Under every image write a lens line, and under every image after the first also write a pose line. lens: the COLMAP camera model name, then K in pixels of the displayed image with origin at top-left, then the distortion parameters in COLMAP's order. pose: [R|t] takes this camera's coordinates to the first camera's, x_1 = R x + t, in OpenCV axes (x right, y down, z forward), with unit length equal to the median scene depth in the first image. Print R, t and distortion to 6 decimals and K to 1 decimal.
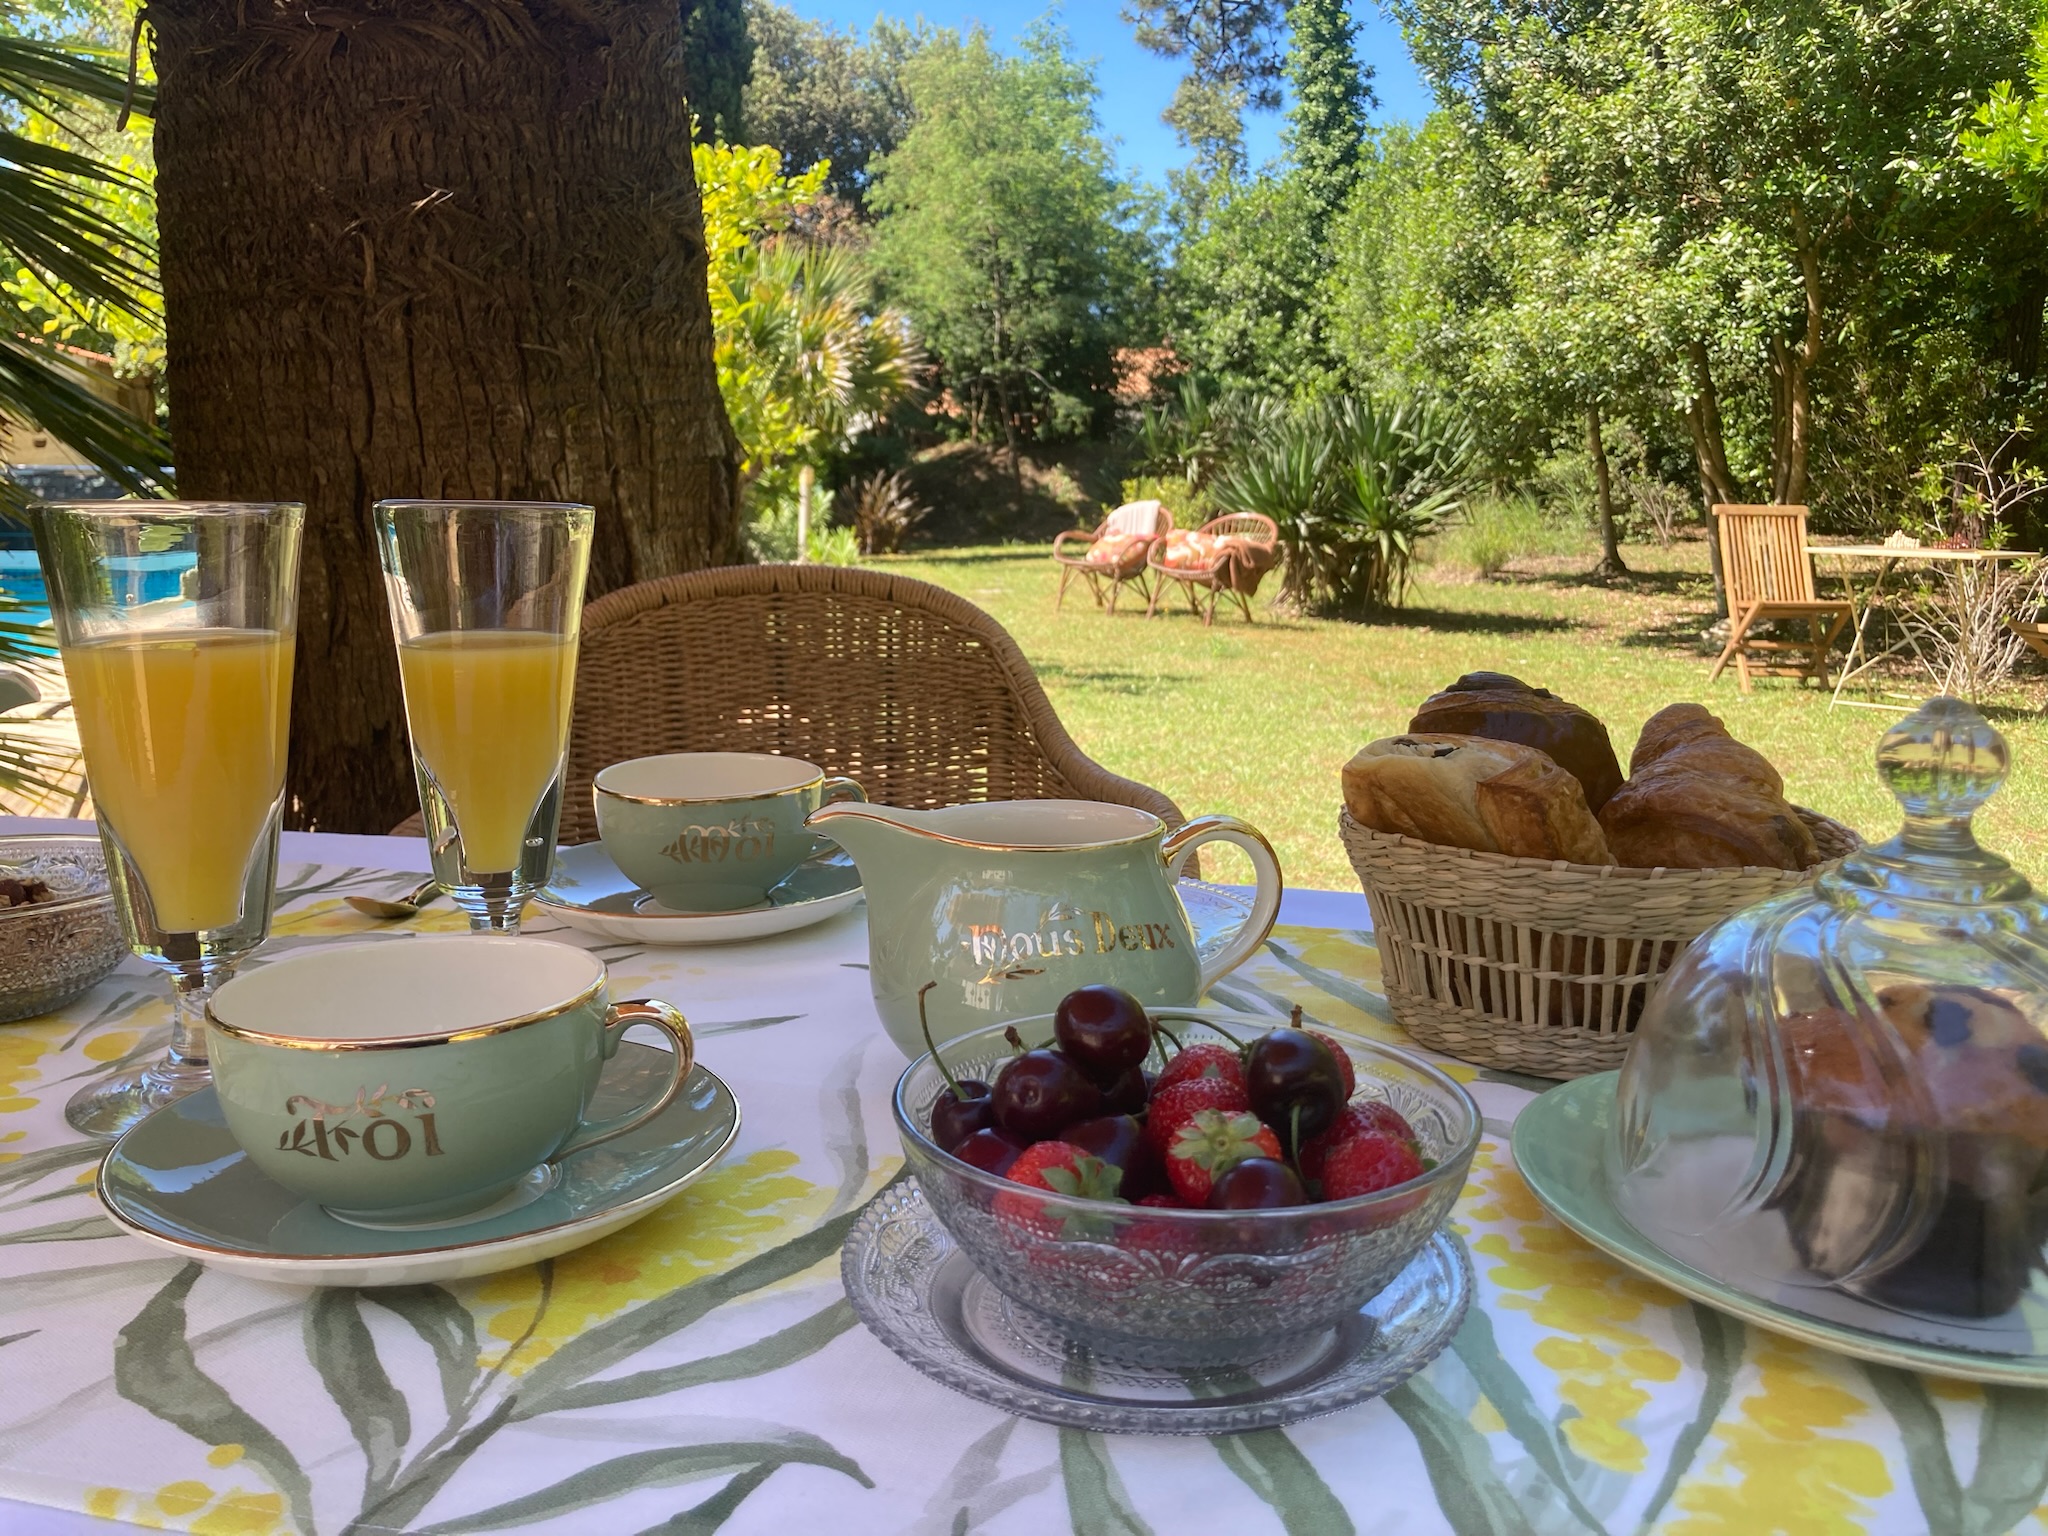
lens RADIAL K [[1701.9, 0, 1004.8], [0, 1701.9, 764.6], [0, 0, 1]] dist [0.024862, -0.008053]
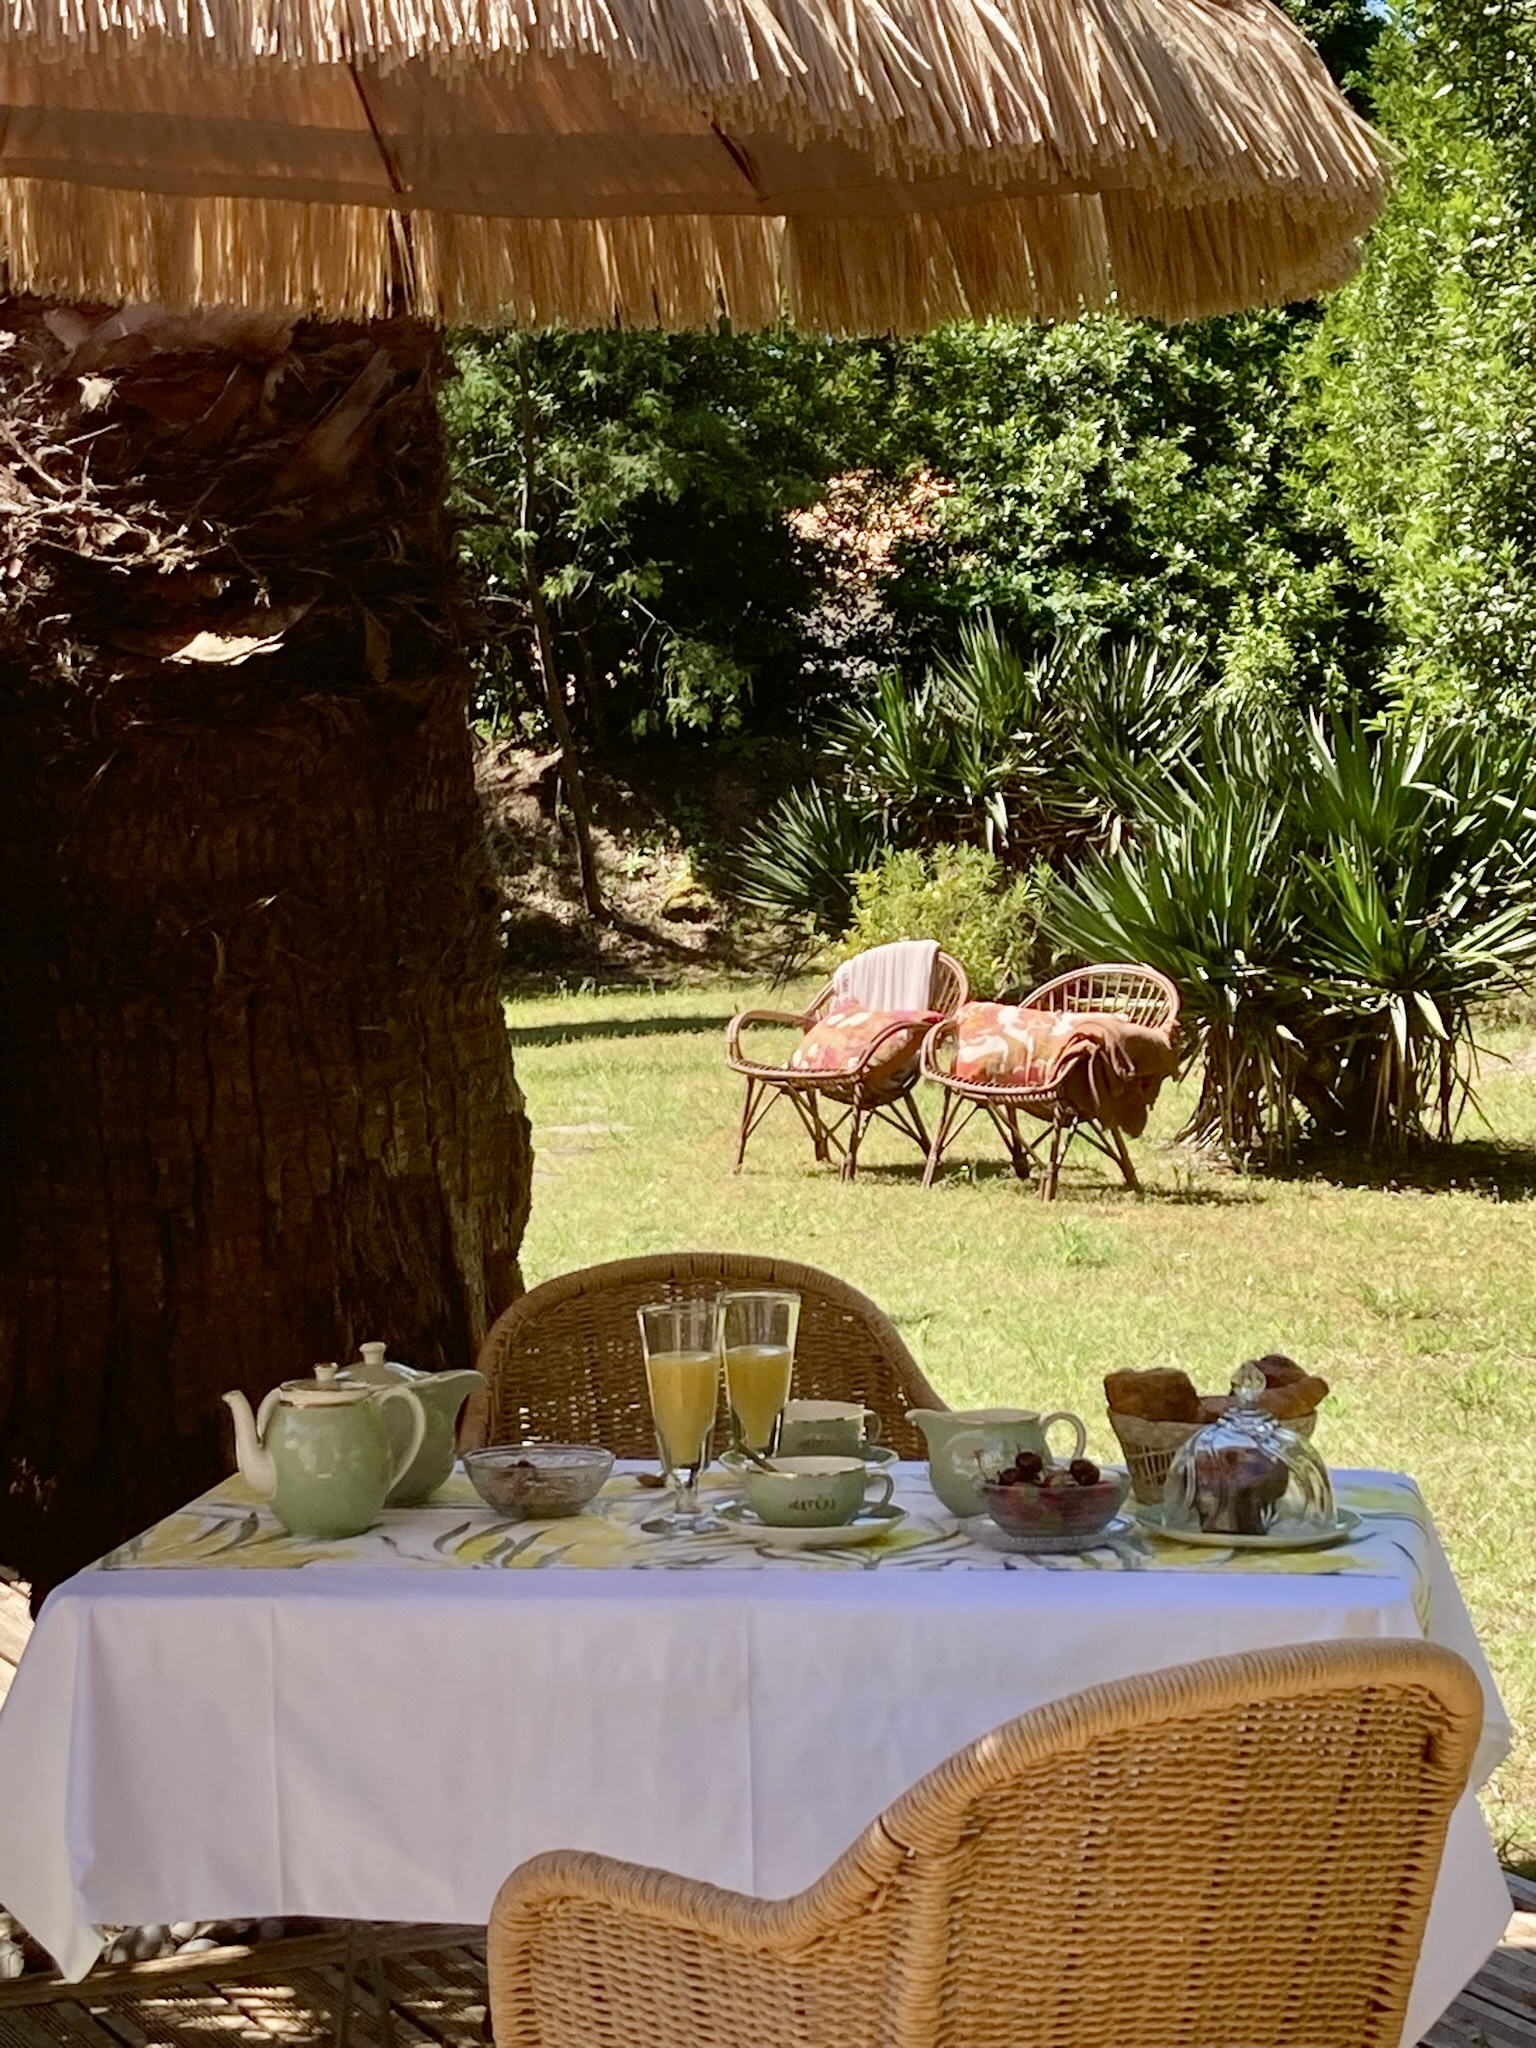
lens RADIAL K [[4632.9, 0, 769.1], [0, 4632.9, 1017.0], [0, 0, 1]] dist [0.316909, 0.000000]
pose [[0.997792, -0.028787, 0.059846, -0.038302], [0.035202, 0.993412, -0.109057, 0.009926], [-0.056312, 0.110923, 0.992232, -0.318852]]
